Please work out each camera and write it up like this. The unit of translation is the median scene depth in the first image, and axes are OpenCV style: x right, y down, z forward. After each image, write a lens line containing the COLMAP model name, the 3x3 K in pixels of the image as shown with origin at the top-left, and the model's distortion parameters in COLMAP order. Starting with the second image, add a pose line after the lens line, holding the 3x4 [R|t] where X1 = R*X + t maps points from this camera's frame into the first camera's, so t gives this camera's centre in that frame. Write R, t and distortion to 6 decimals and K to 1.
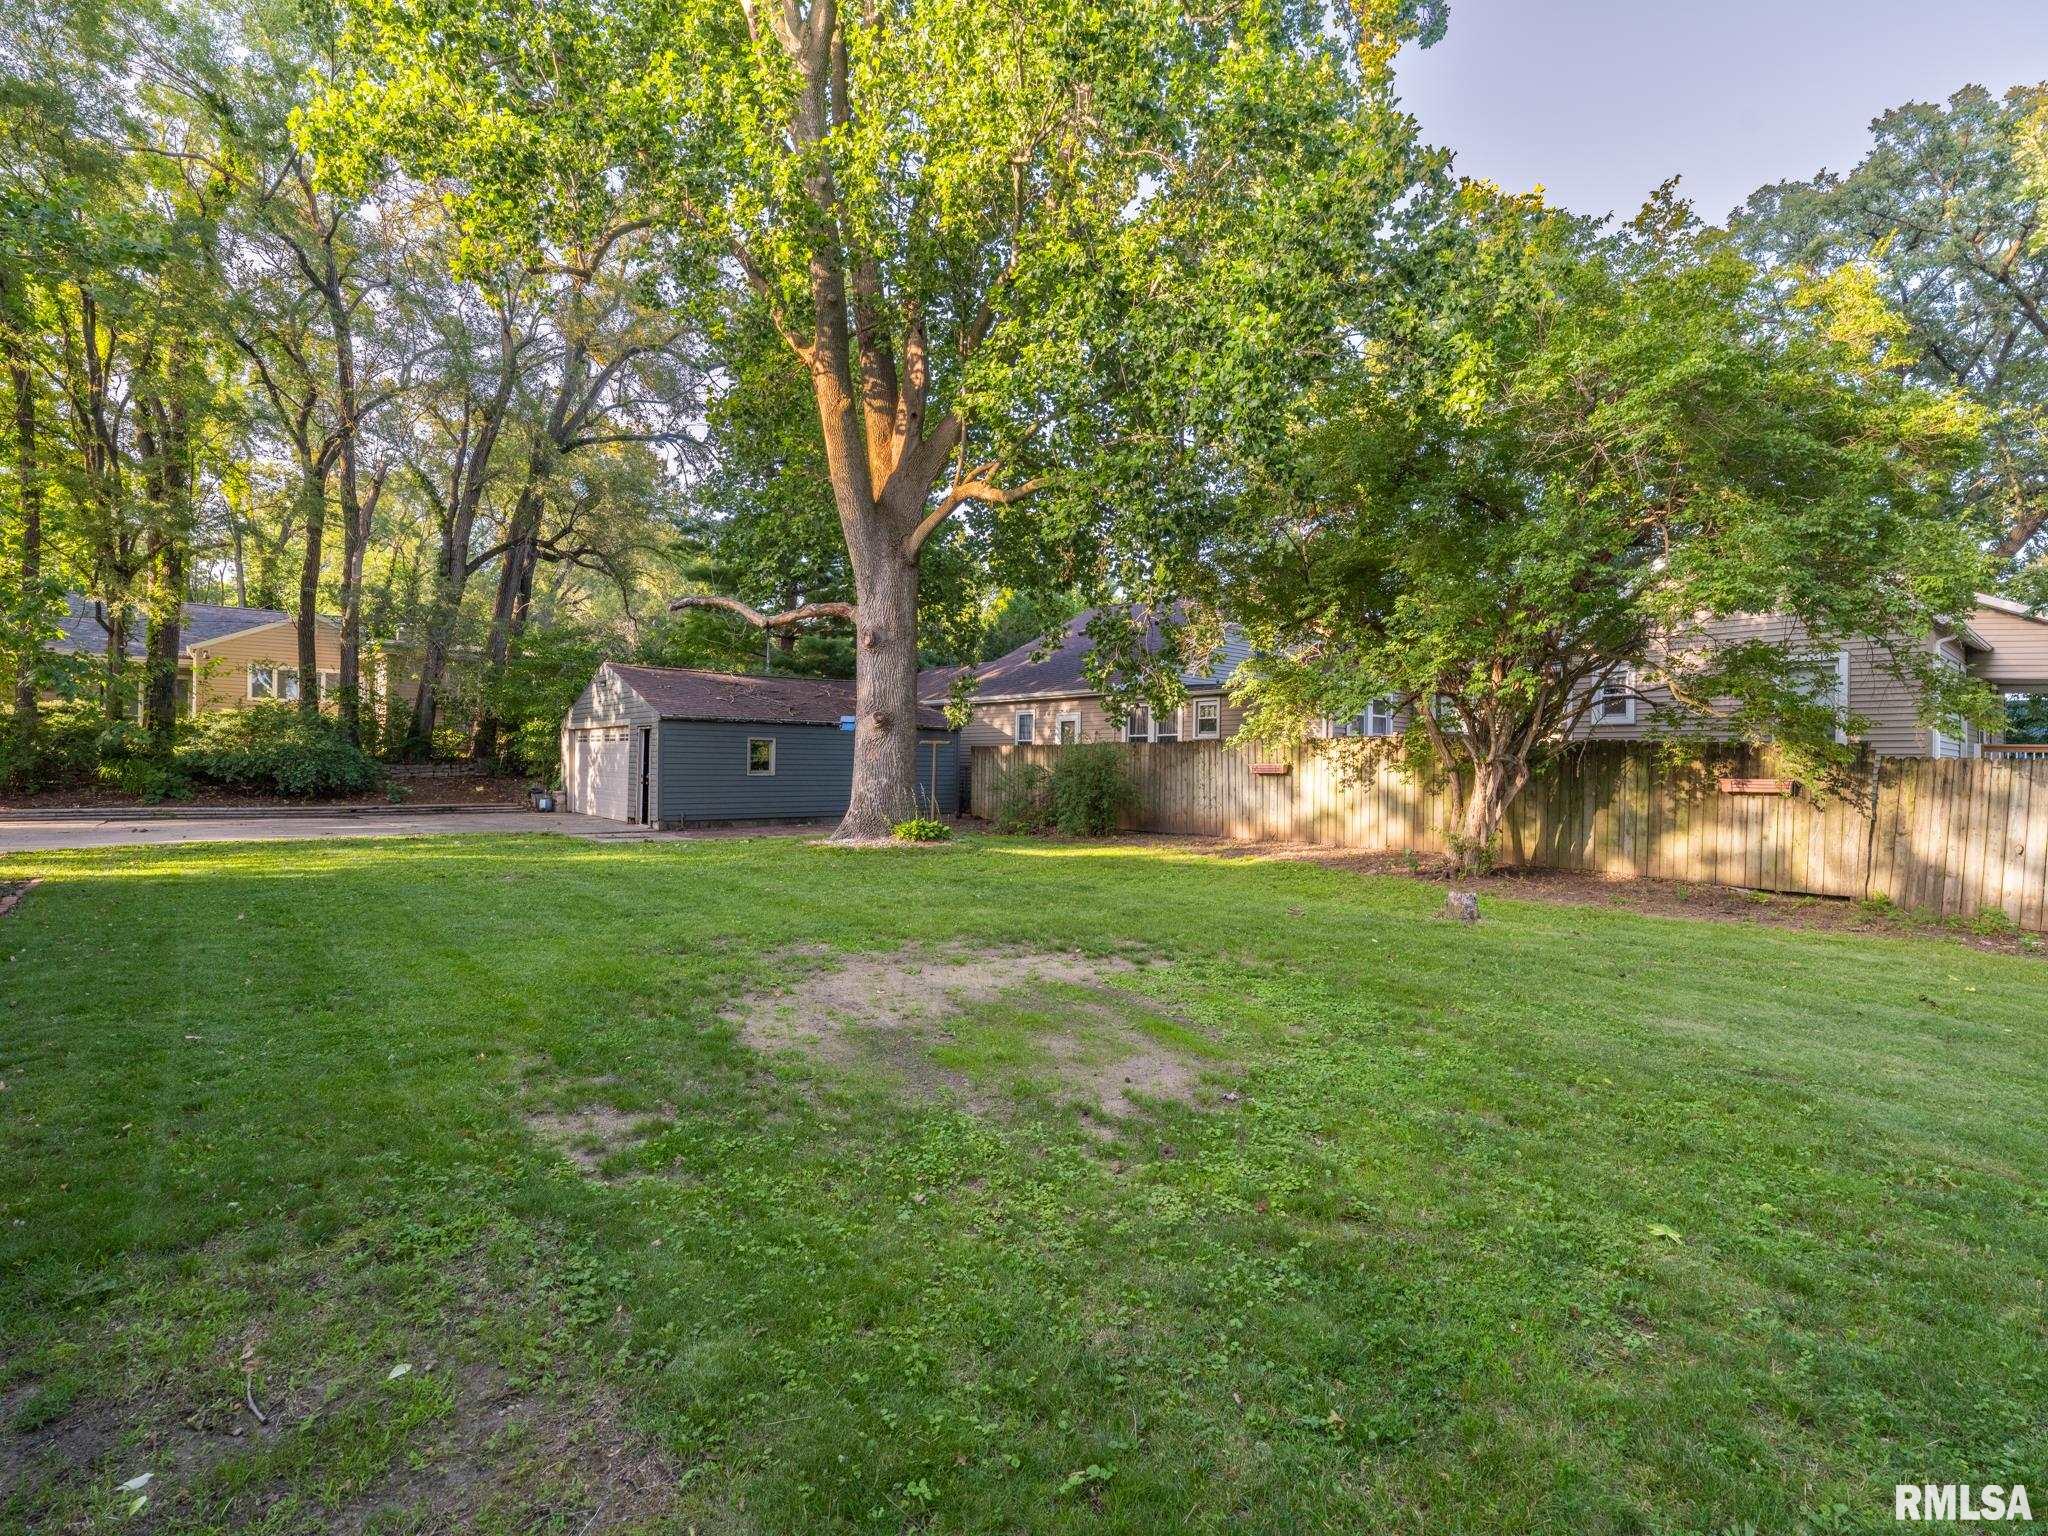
lens RADIAL K [[997.0, 0, 1024.0], [0, 997.0, 768.0], [0, 0, 1]] dist [0.003054, 0.000132]
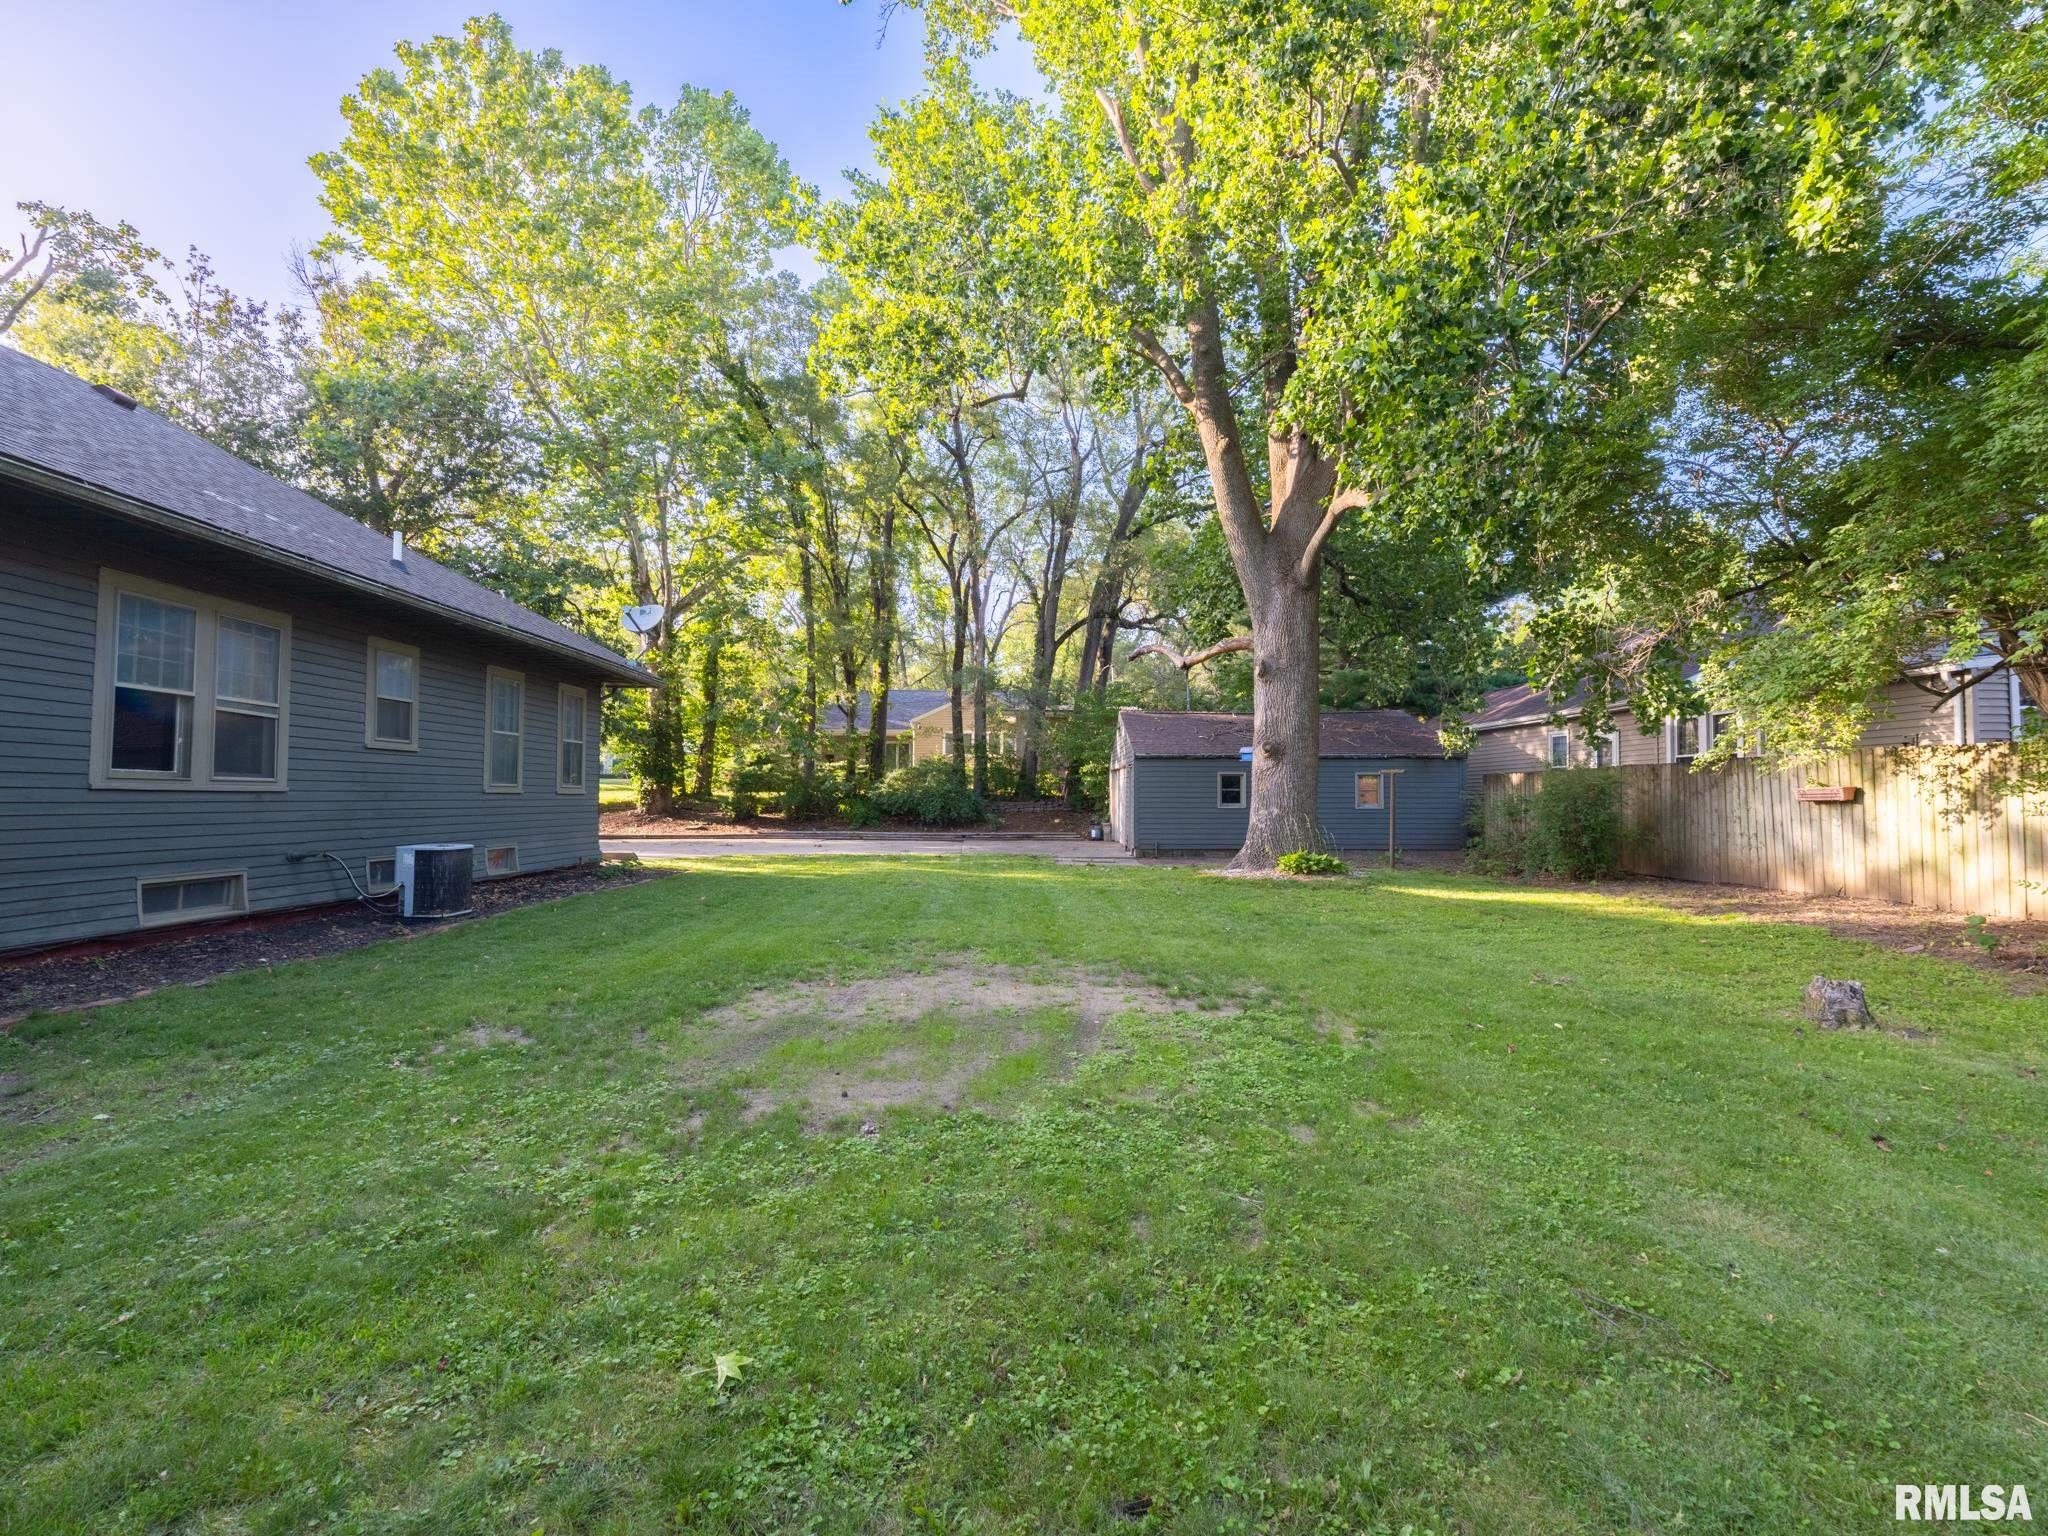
lens RADIAL K [[954.6, 0, 1024.0], [0, 954.6, 768.0], [0, 0, 1]] dist [-0.000863, -0.000144]
pose [[0.752448, -0.031474, -0.657900, 0.267121], [0.003987, 0.999057, -0.043235, 0.008970], [0.658640, 0.029909, 0.751864, 0.119491]]
